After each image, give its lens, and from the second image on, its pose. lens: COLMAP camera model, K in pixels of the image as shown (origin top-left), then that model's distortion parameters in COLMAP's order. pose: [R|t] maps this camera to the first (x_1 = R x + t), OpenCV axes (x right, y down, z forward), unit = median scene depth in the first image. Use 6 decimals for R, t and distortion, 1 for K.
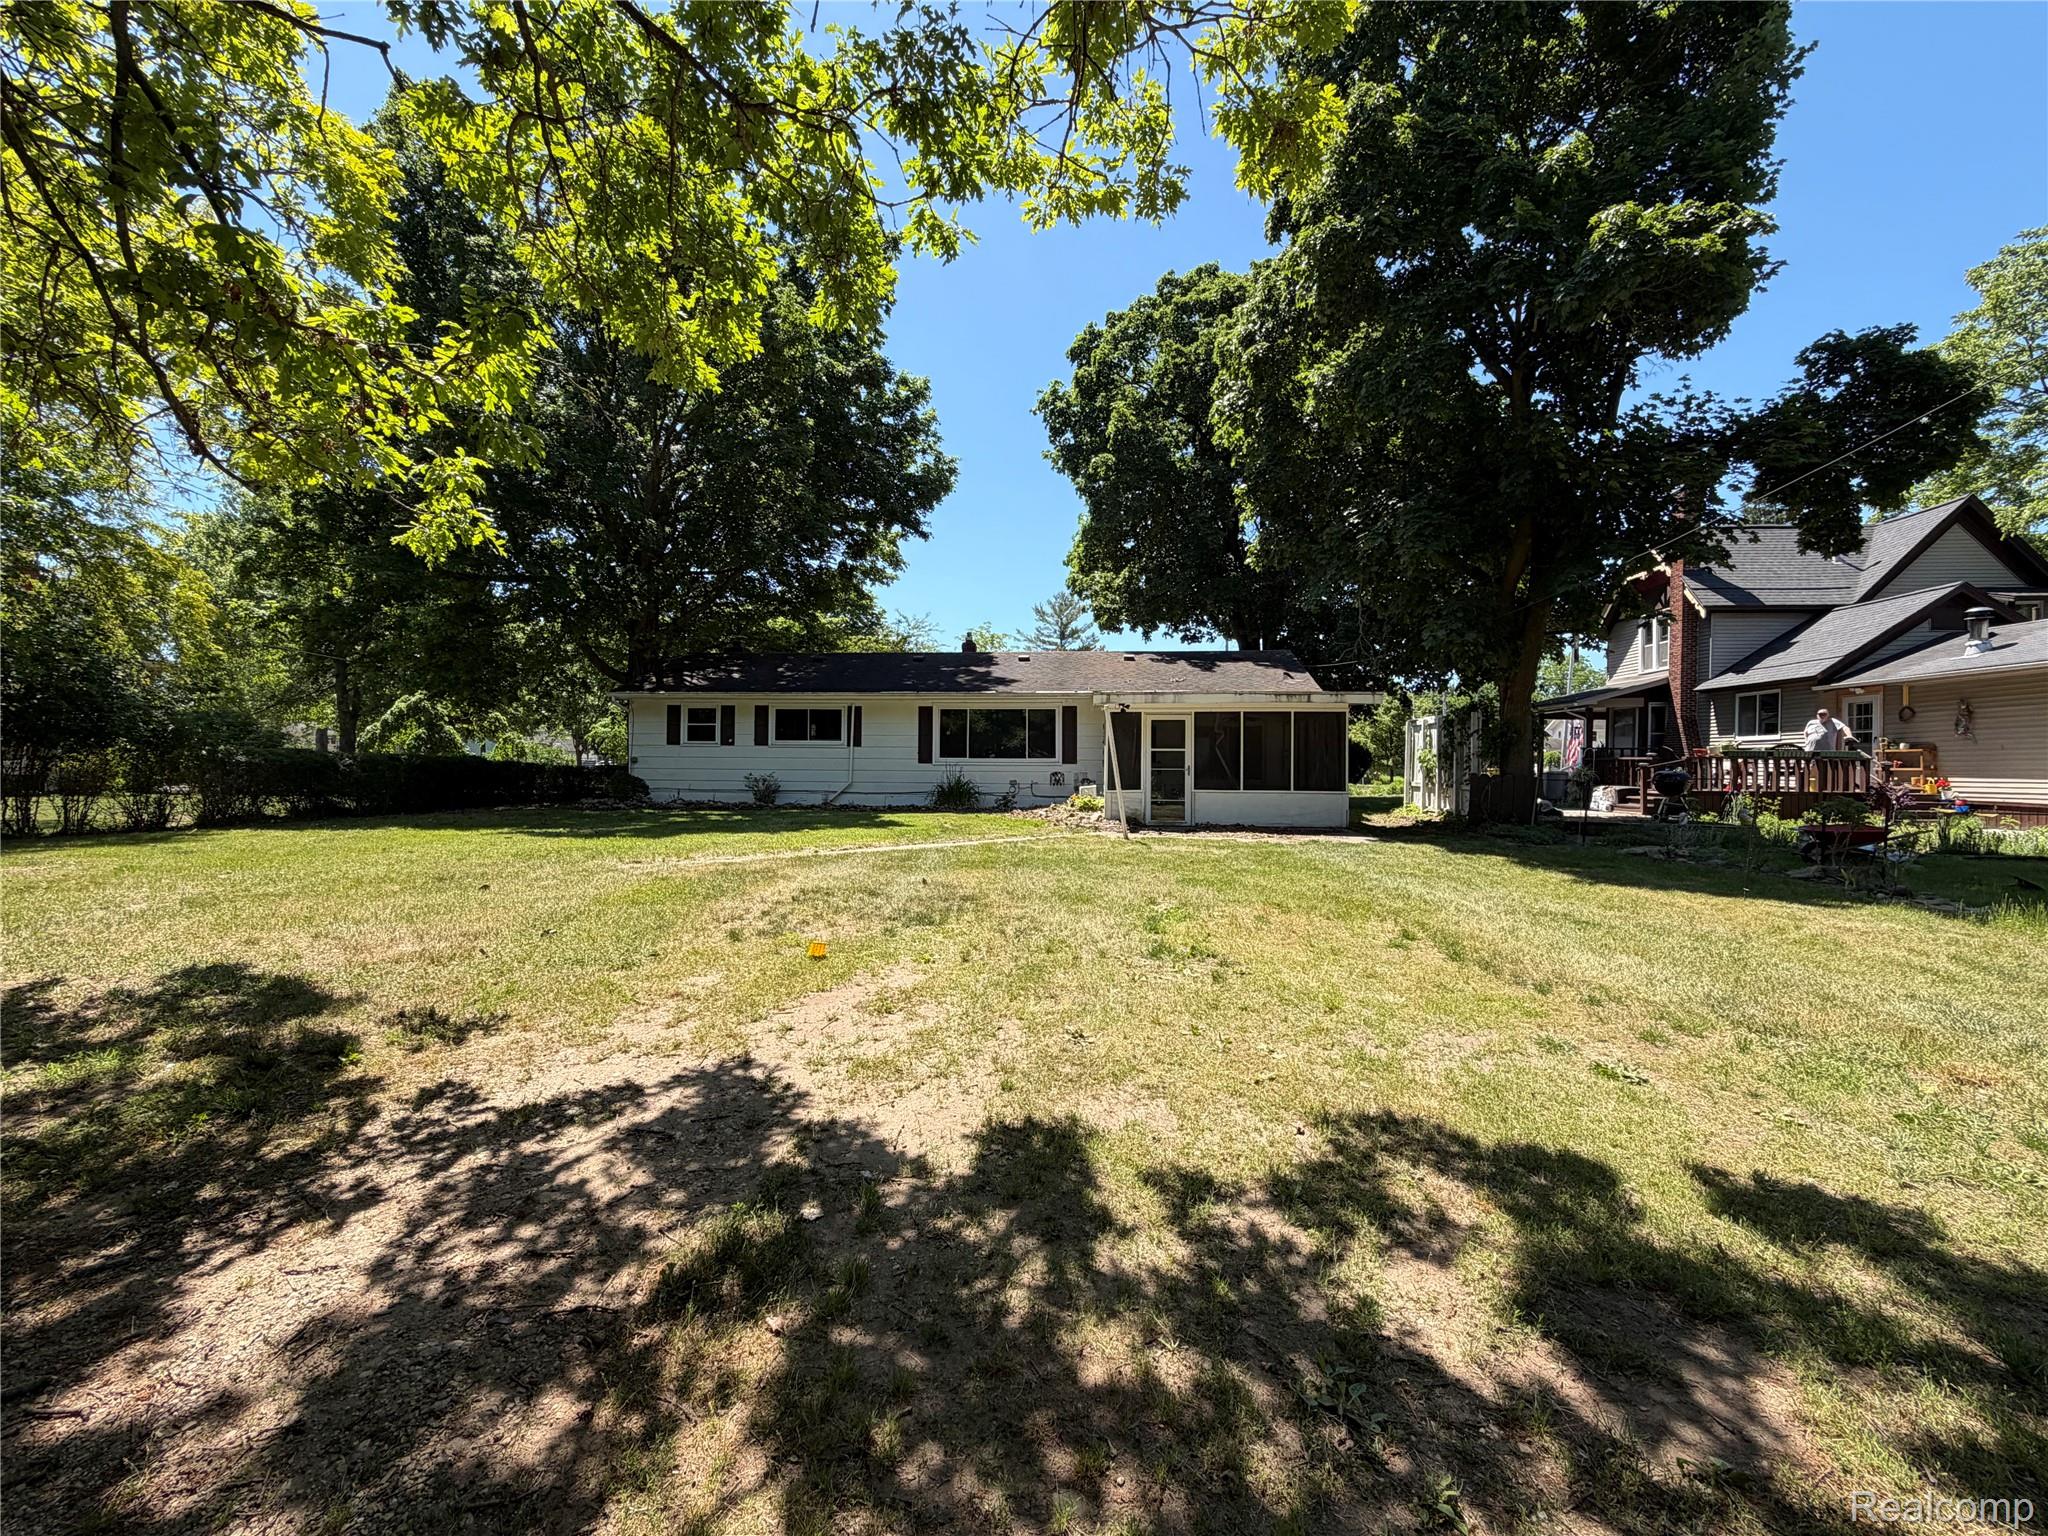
lens RADIAL K [[817.0, 0, 1019.9], [0, 817.0, 768.4], [0, 0, 1]] dist [-0.001069, -0.000423]
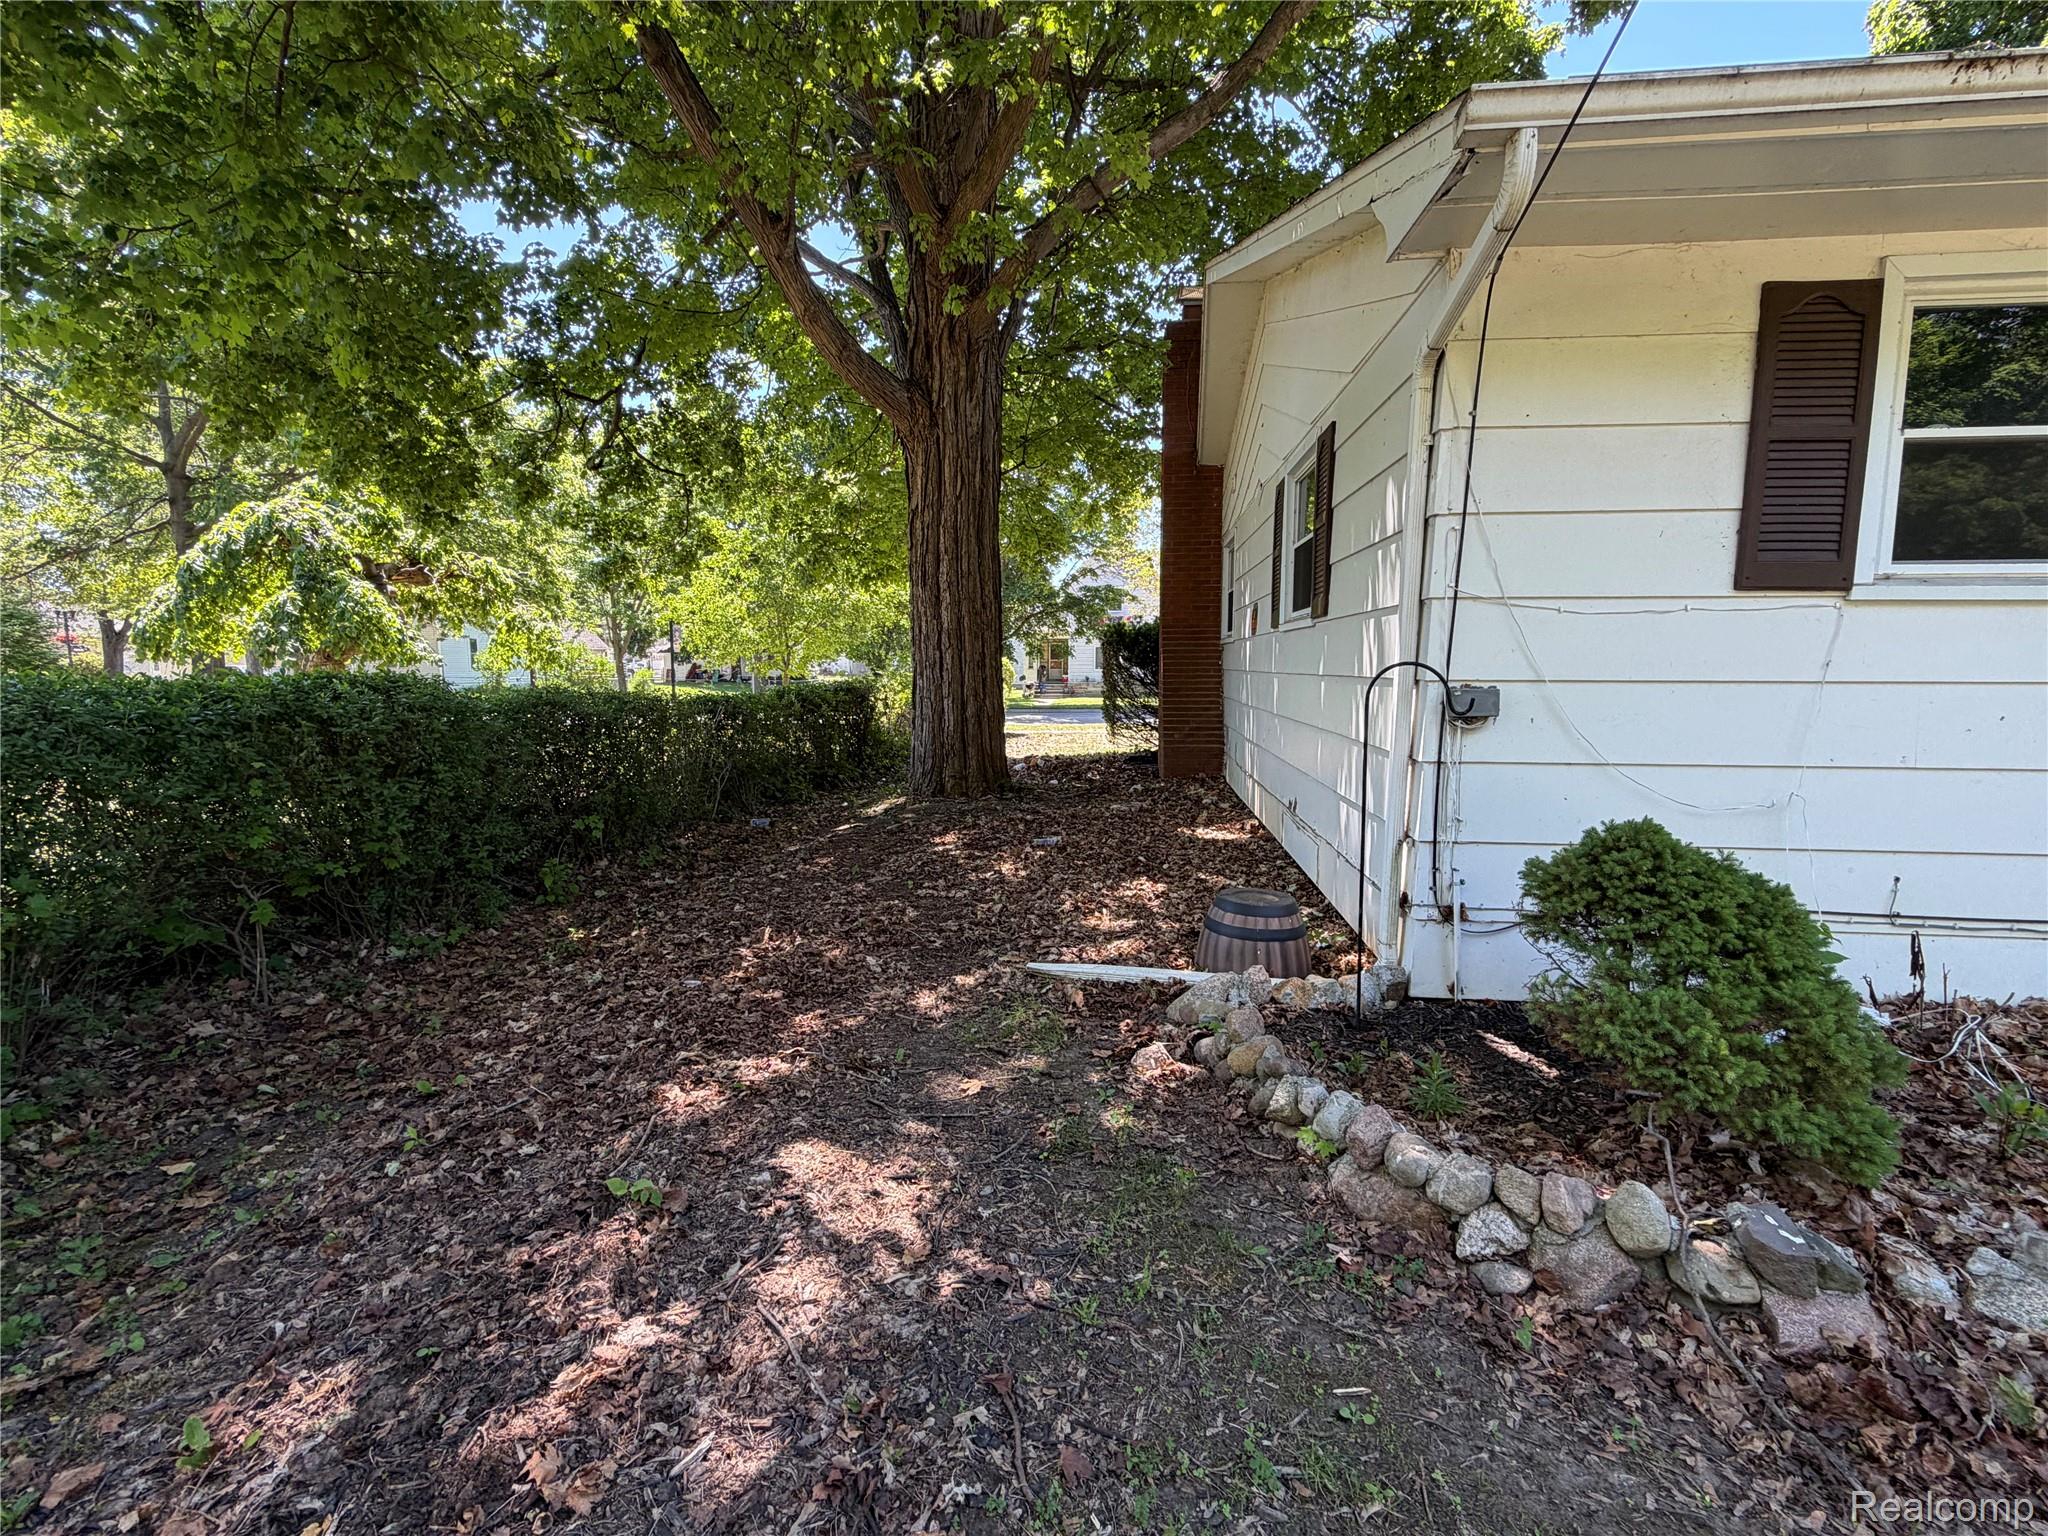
lens RADIAL K [[906.8, 0, 1029.2], [0, 906.8, 771.0], [0, 0, 1]] dist [0.000592, 0.000025]
pose [[0.999627, -0.001837, -0.027246, -0.391971], [0.004784, 0.994086, 0.108494, -0.011229], [0.026885, -0.108584, 0.993724, 0.597208]]
